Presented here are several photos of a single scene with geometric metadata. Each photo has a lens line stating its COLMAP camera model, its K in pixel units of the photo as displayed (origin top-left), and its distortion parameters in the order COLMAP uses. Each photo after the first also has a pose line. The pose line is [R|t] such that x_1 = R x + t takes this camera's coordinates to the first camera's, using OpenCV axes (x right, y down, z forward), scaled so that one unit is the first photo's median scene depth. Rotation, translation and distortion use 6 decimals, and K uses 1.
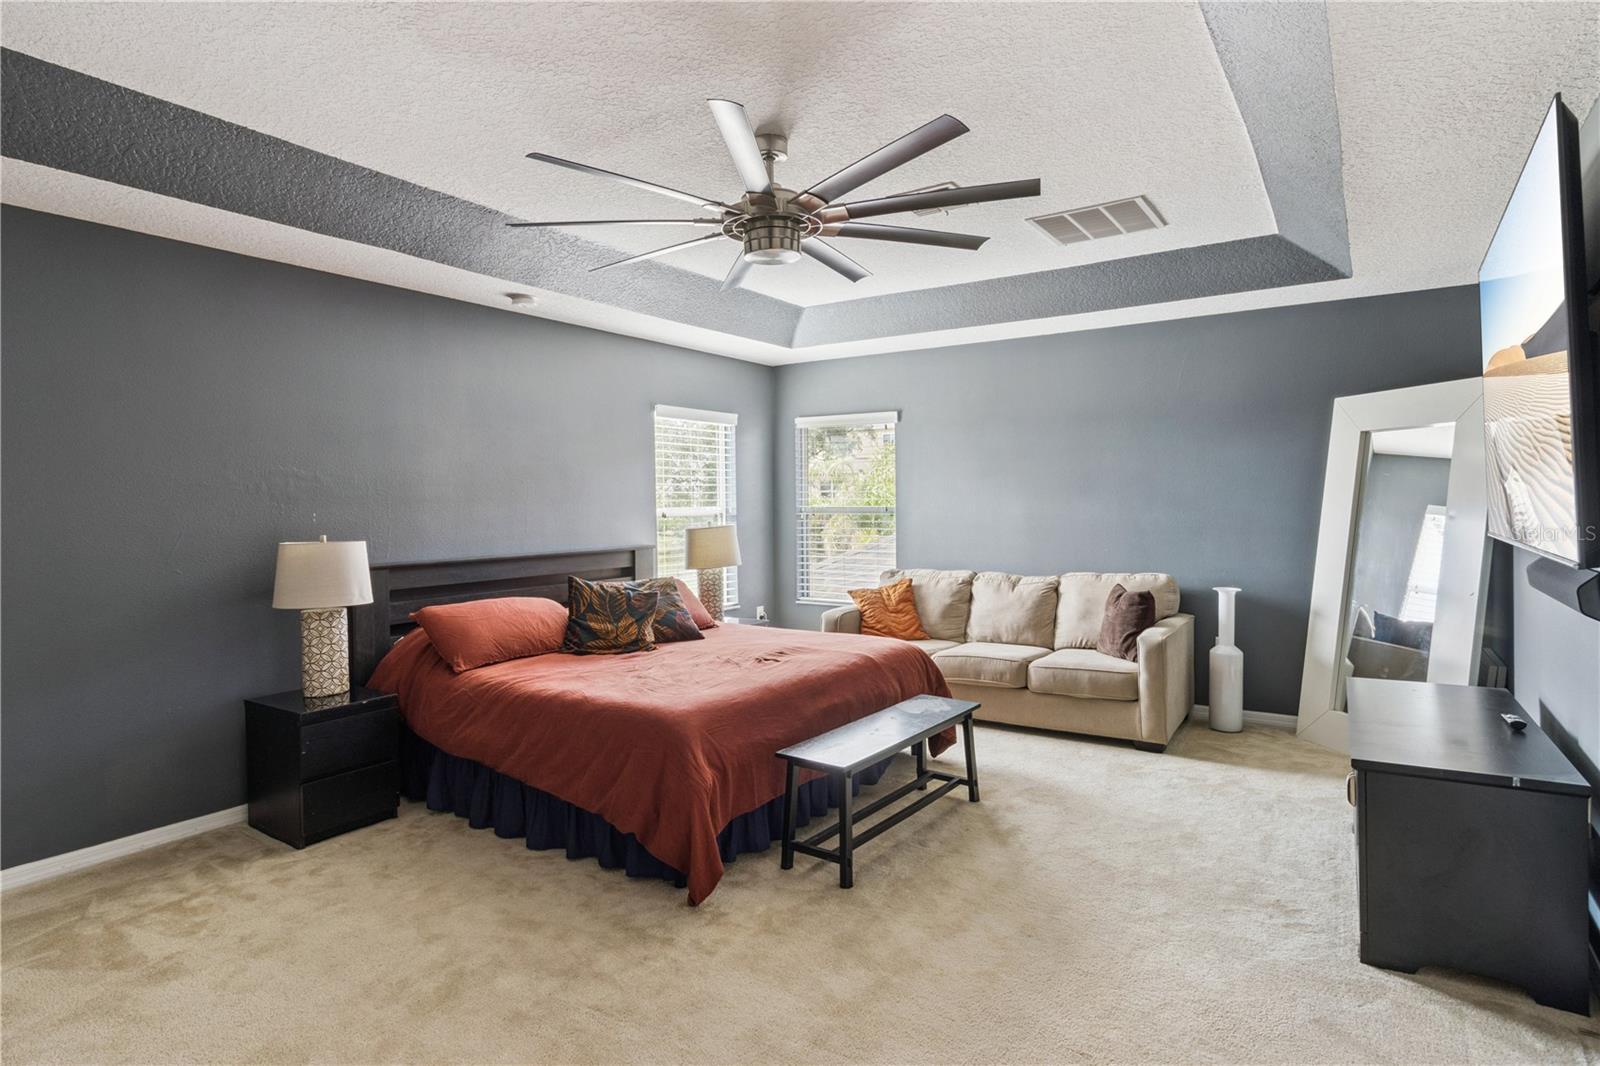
lens RADIAL K [[850.4, 0, 783.3], [0, 850.4, 511.0], [0, 0, 1]] dist [0.000874, -0.000678]
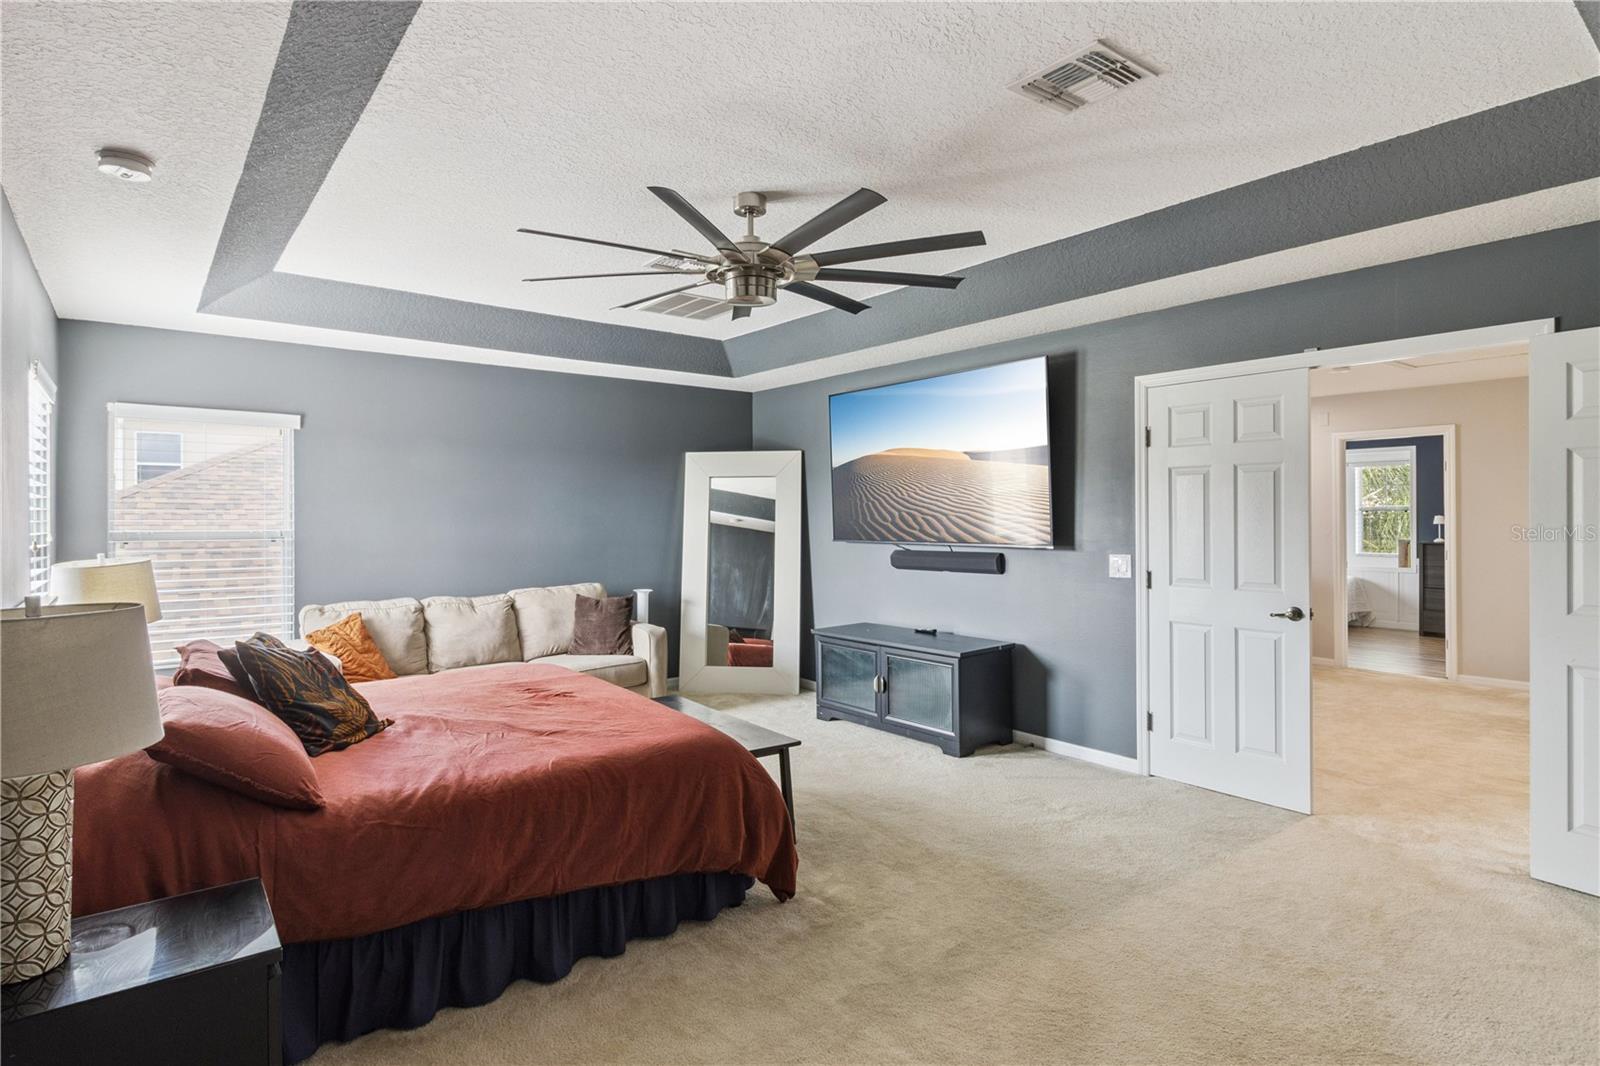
lens RADIAL K [[850.4, 0, 783.3], [0, 850.4, 511.0], [0, 0, 1]] dist [0.000874, -0.000678]
pose [[0.307551, 0.013661, 0.951433, -0.606808], [0.011295, 0.999774, -0.018007, -0.004142], [-0.951464, 0.016285, 0.307328, 0.356970]]
